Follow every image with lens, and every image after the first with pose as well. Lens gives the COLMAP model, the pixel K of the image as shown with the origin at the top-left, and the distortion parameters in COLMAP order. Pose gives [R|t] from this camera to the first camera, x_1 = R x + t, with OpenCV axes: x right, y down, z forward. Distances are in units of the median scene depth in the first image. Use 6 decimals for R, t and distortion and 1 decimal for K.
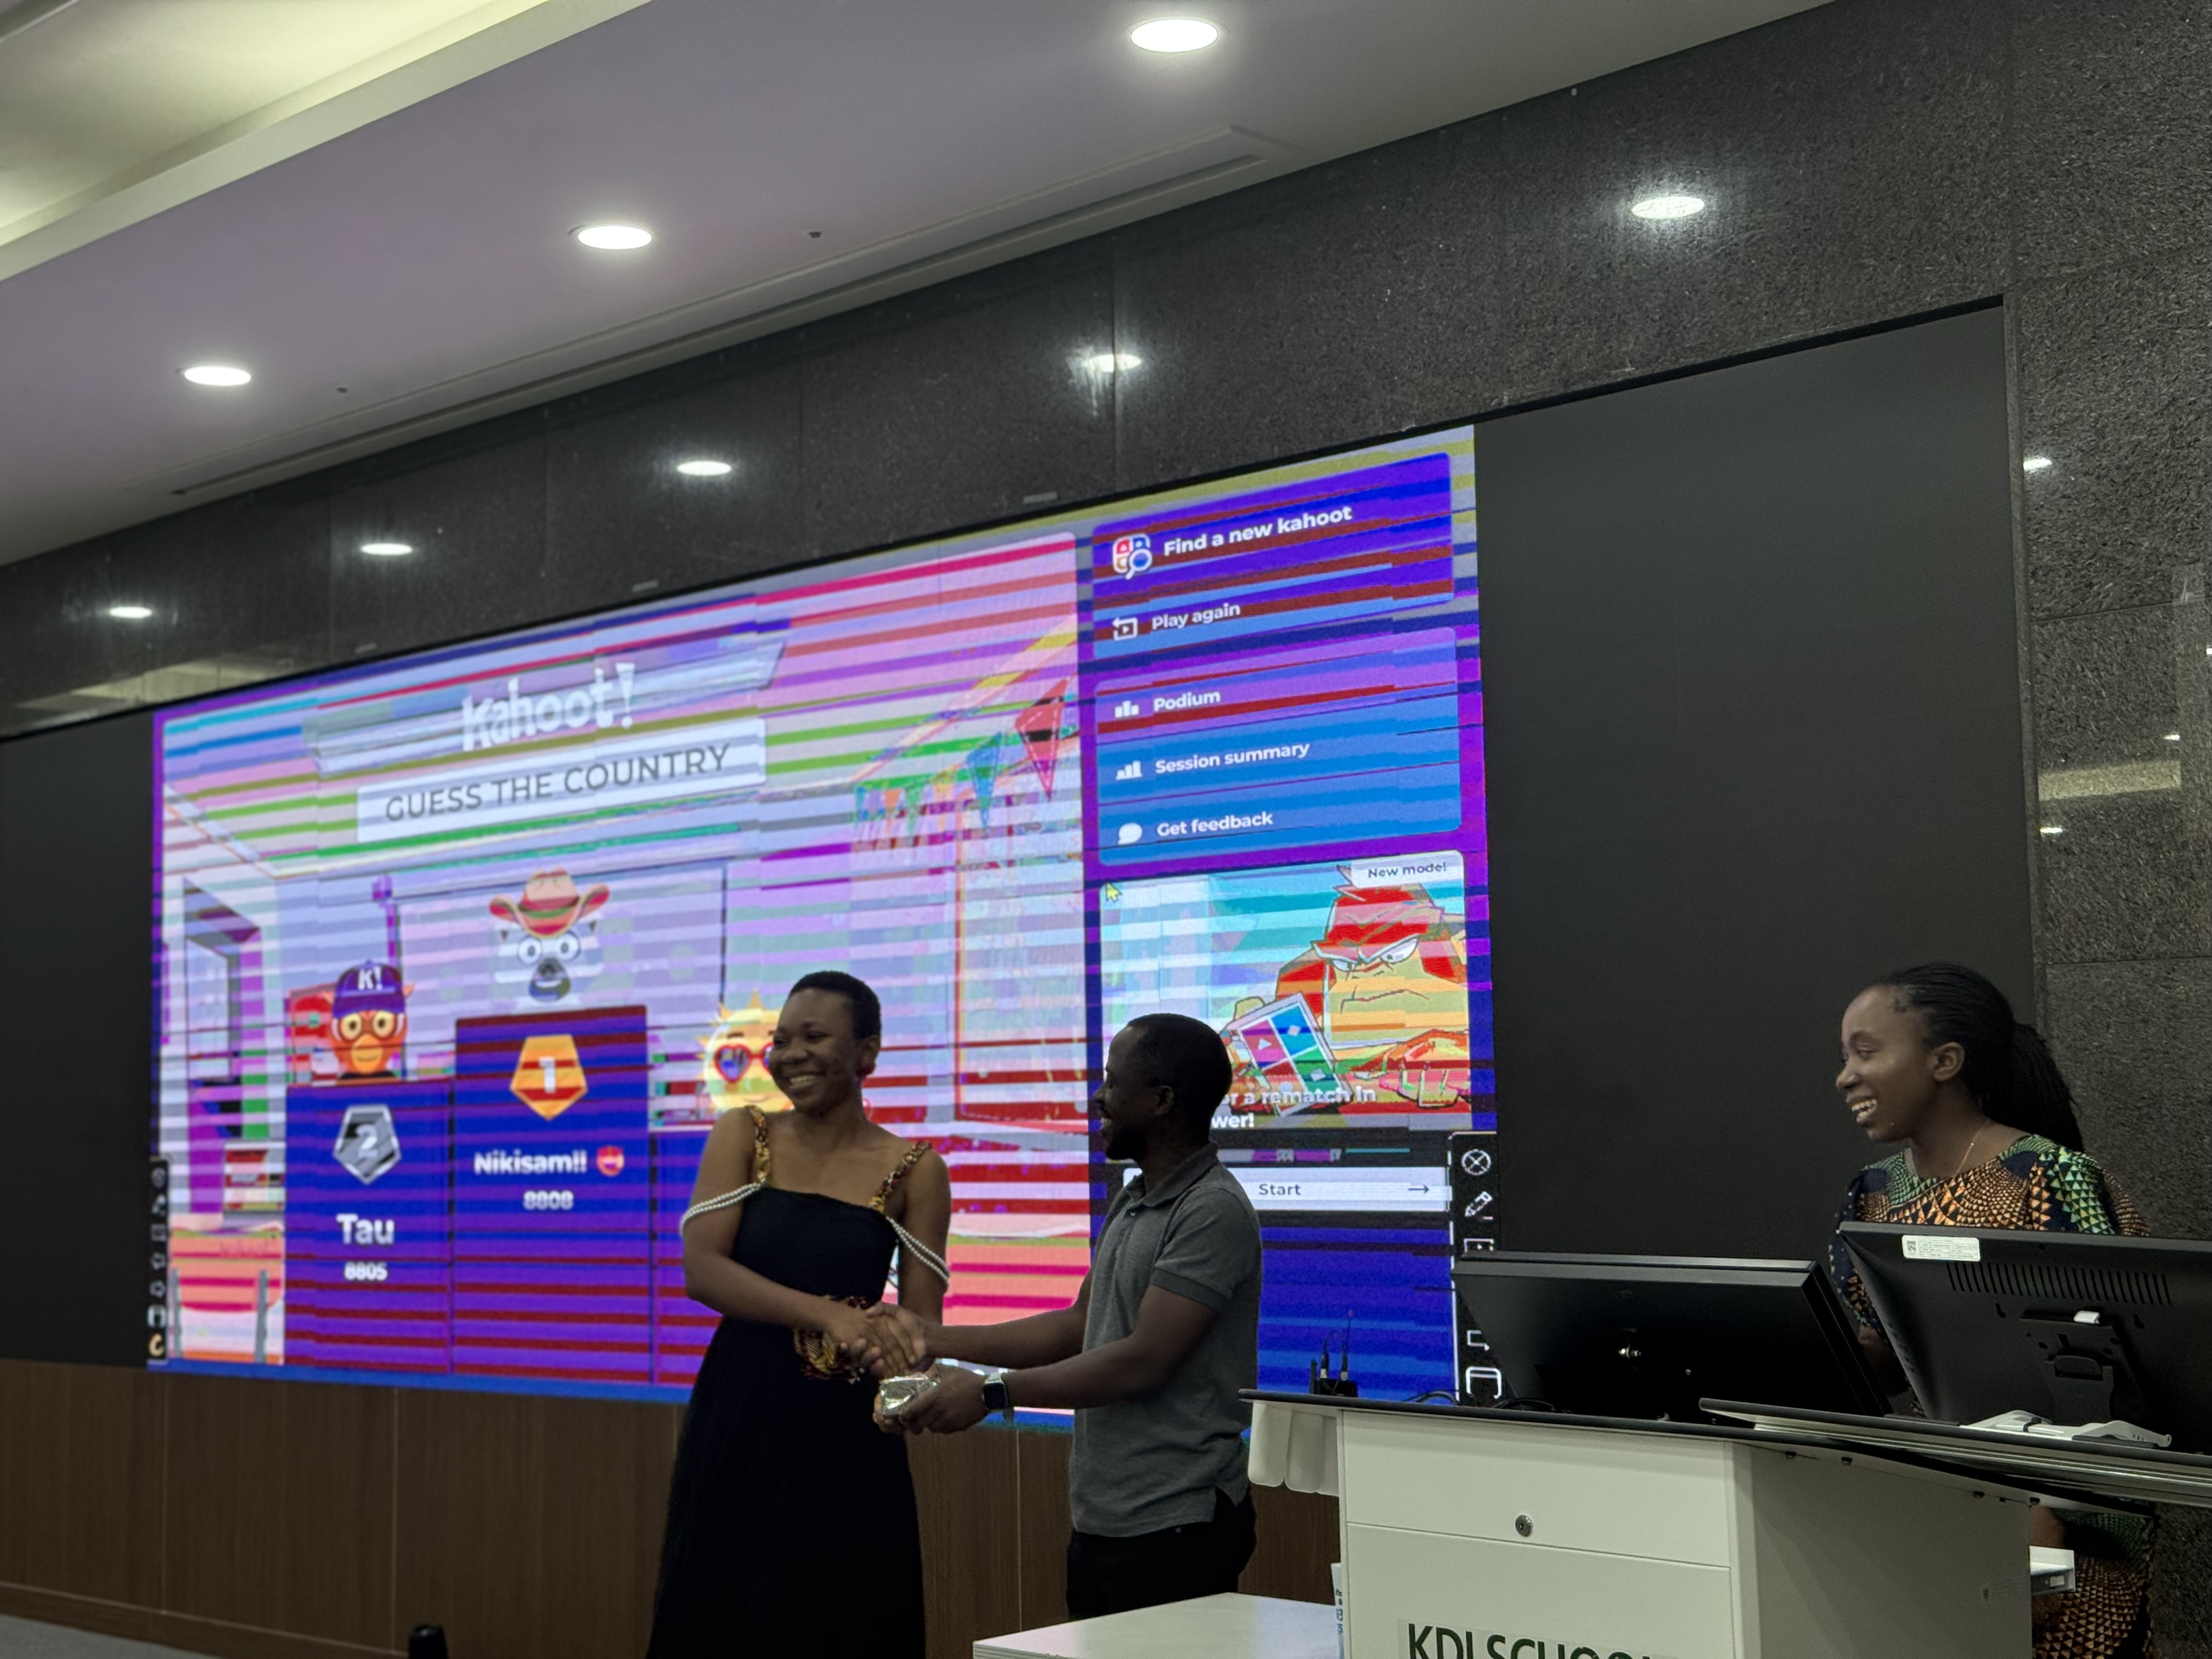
lens RADIAL K [[3102.6, 0, 1122.2], [0, 3102.6, 833.3], [0, 0, 1]] dist [0.143210, 0.000000]
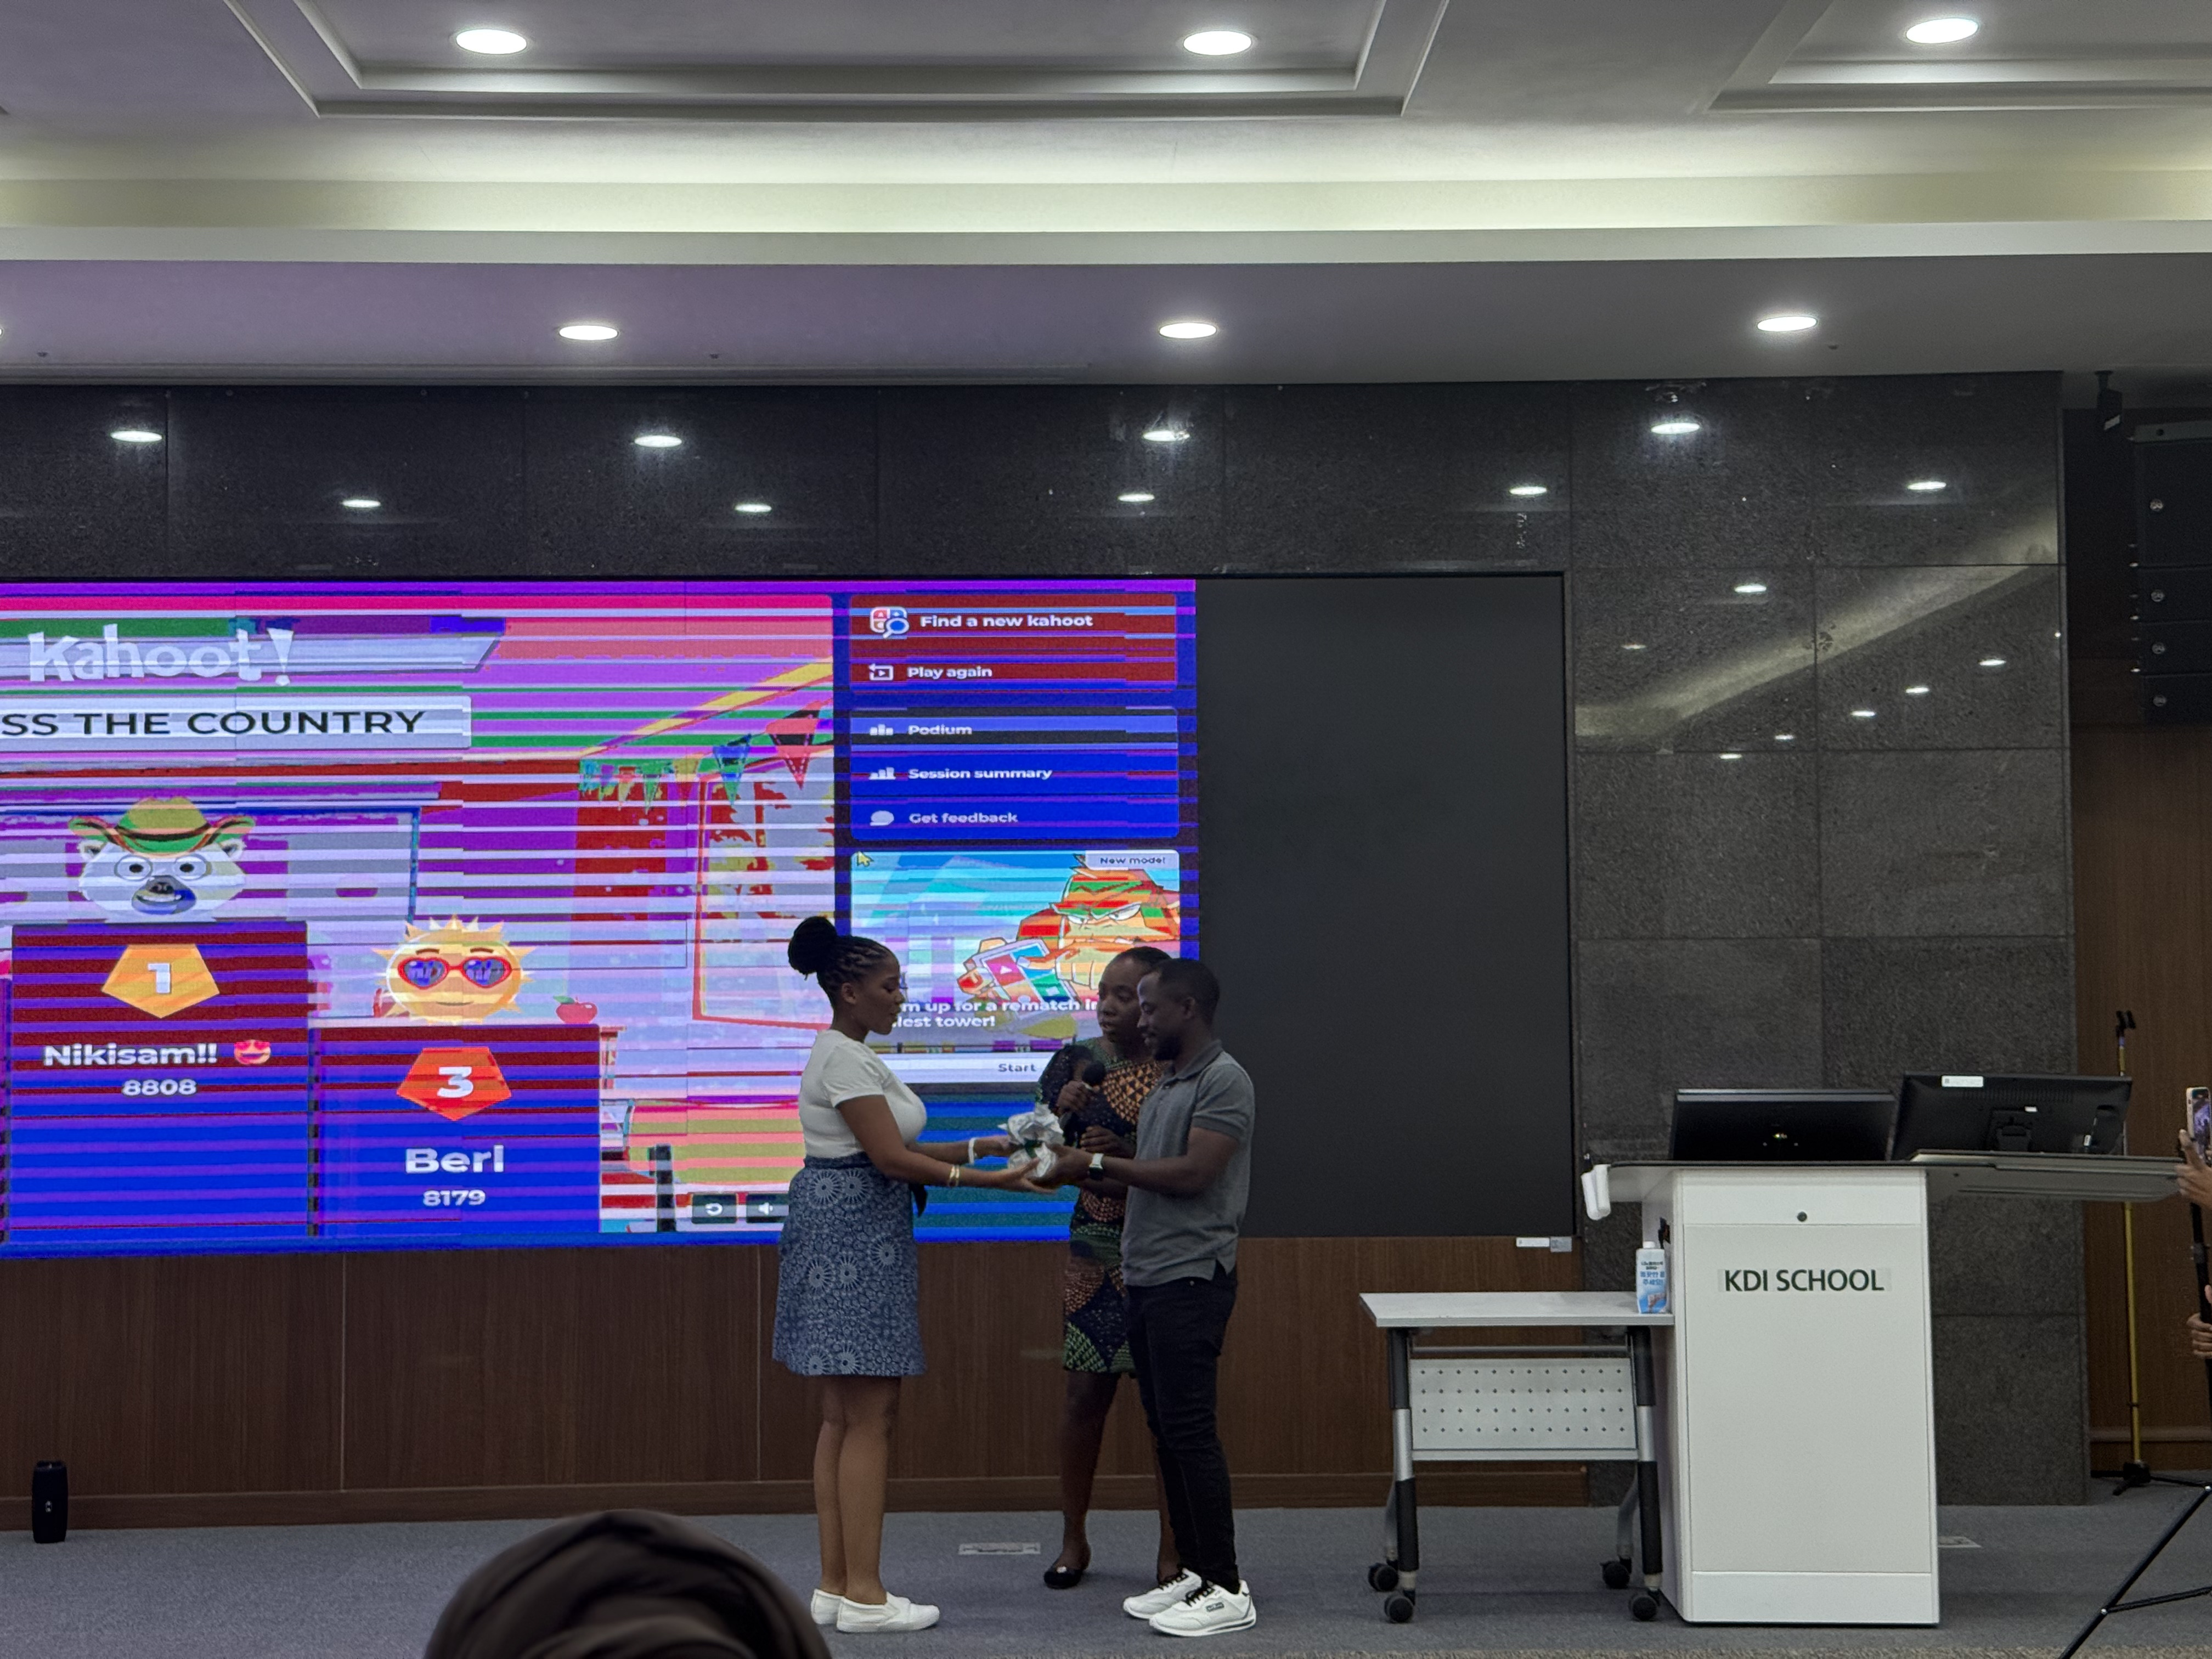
lens RADIAL K [[3102.6, 0, 1119.0], [0, 3102.6, 842.1], [0, 0, 1]] dist [0.143210, 0.000000]
pose [[0.696294, 0.048692, 0.716104, -1.043389], [-0.072117, 0.997394, 0.002304, -0.000212], [-0.714125, -0.053247, 0.697990, -0.072868]]
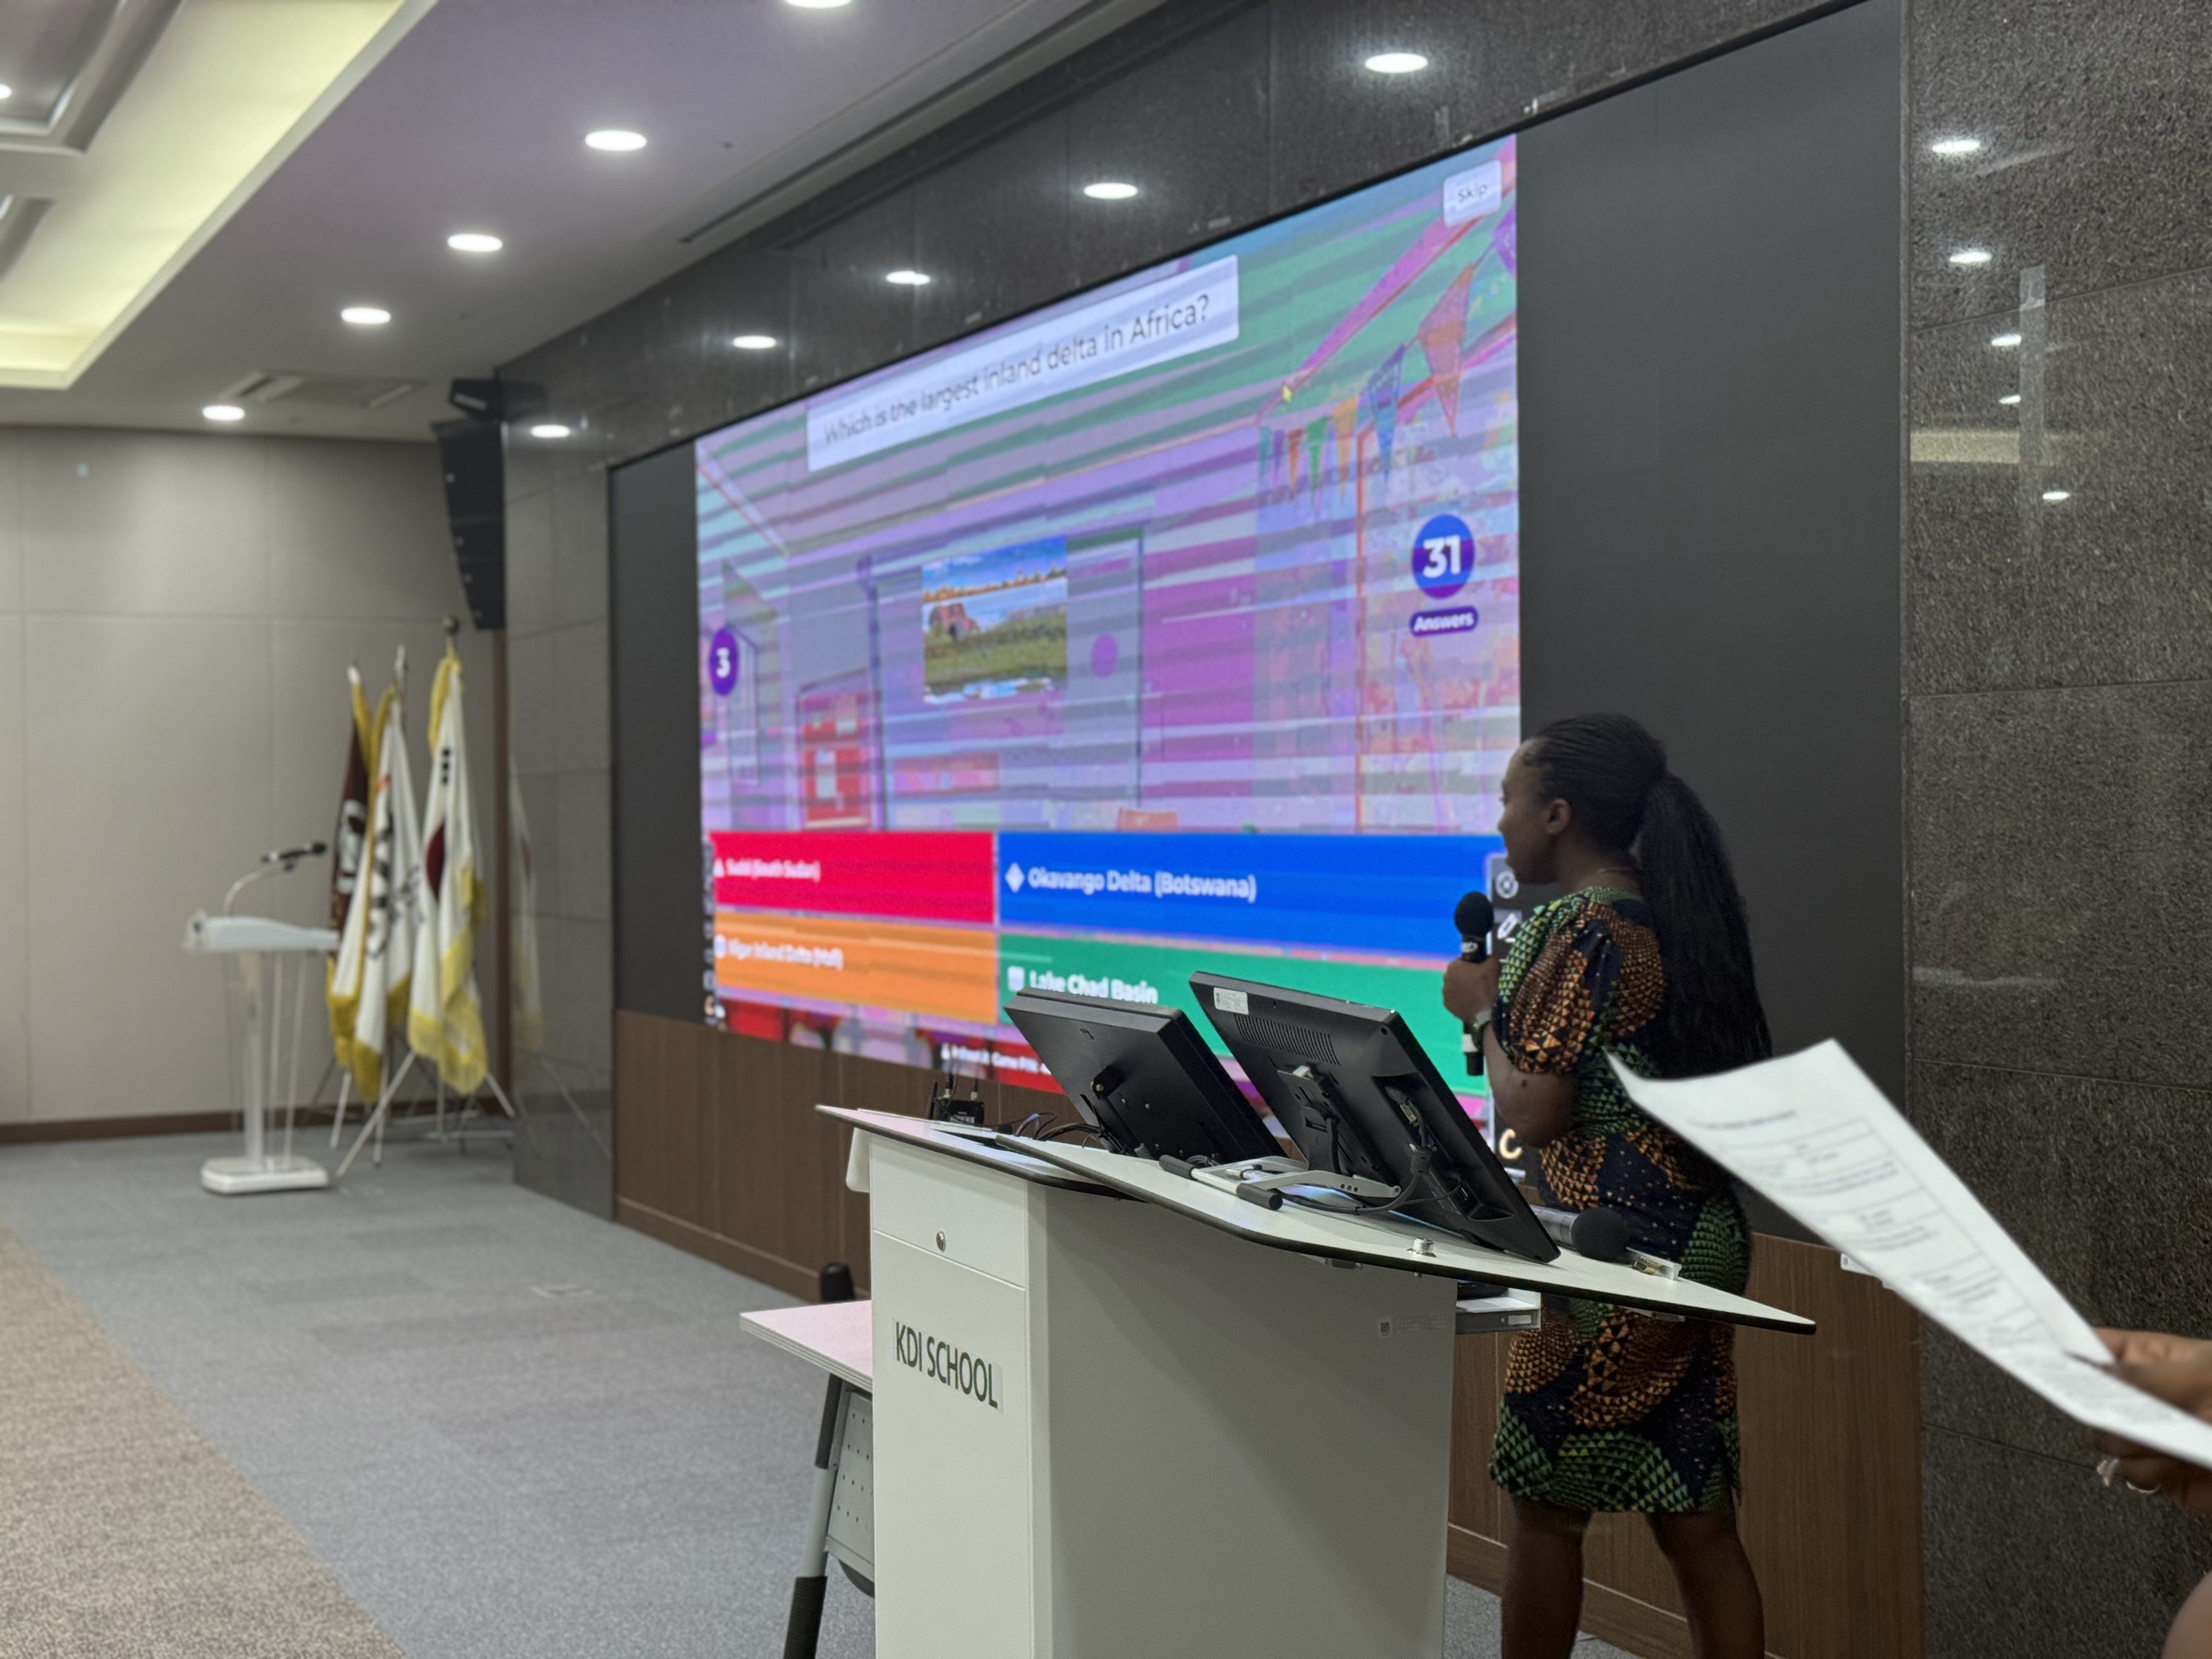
lens RADIAL K [[3102.6, 0, 1112.7], [0, 3102.6, 813.0], [0, 0, 1]] dist [0.143210, 0.000000]
pose [[0.938520, 0.011891, -0.345021, 0.340166], [0.023081, 0.995009, 0.097077, -0.017991], [0.344453, -0.099072, 0.933561, 0.019615]]
